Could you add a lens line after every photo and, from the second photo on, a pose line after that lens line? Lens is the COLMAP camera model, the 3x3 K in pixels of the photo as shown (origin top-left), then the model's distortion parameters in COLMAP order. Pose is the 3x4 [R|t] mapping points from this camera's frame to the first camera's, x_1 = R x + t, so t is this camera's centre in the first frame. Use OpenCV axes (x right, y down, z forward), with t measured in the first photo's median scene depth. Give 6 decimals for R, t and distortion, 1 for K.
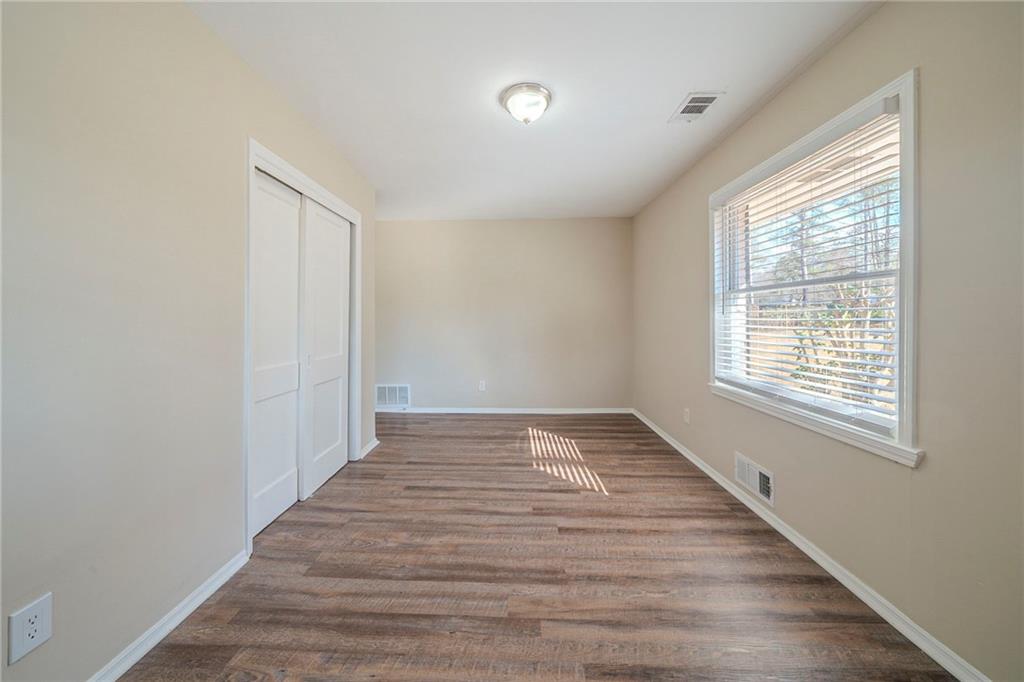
lens RADIAL K [[351.2, 0, 500.2], [0, 351.2, 337.1], [0, 0, 1]] dist [-0.006264, -0.000057]
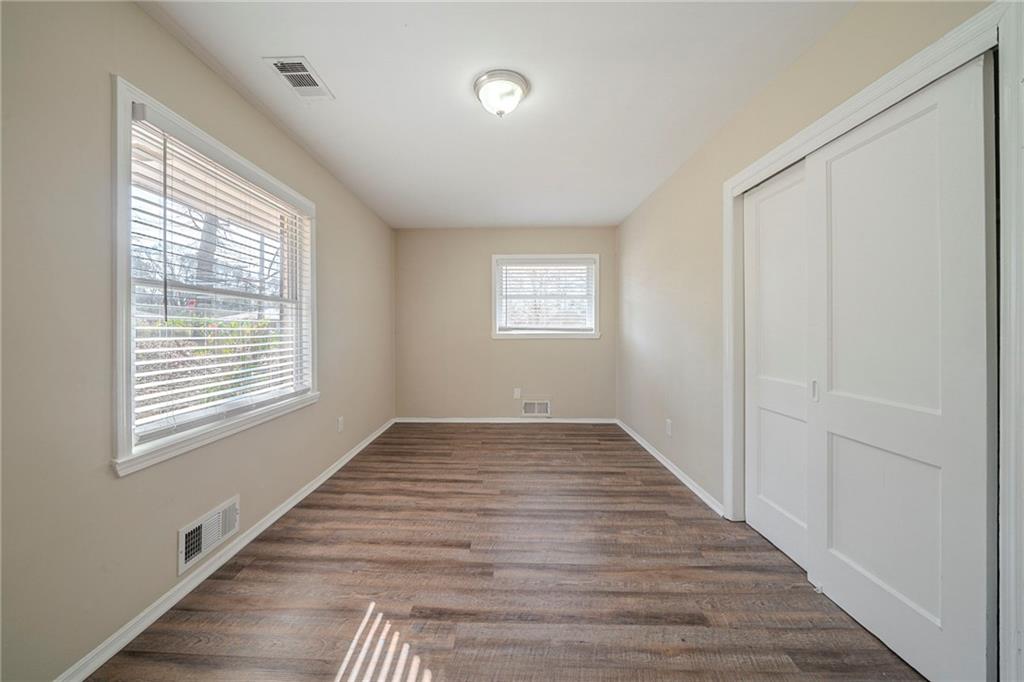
lens RADIAL K [[351.2, 0, 500.2], [0, 351.2, 337.1], [0, 0, 1]] dist [-0.006264, -0.000057]
pose [[-0.999828, -0.000021, -0.018571, 0.100709], [-0.001453, 0.997023, 0.077097, -0.099604], [0.018514, 0.077110, -0.996851, 1.907983]]
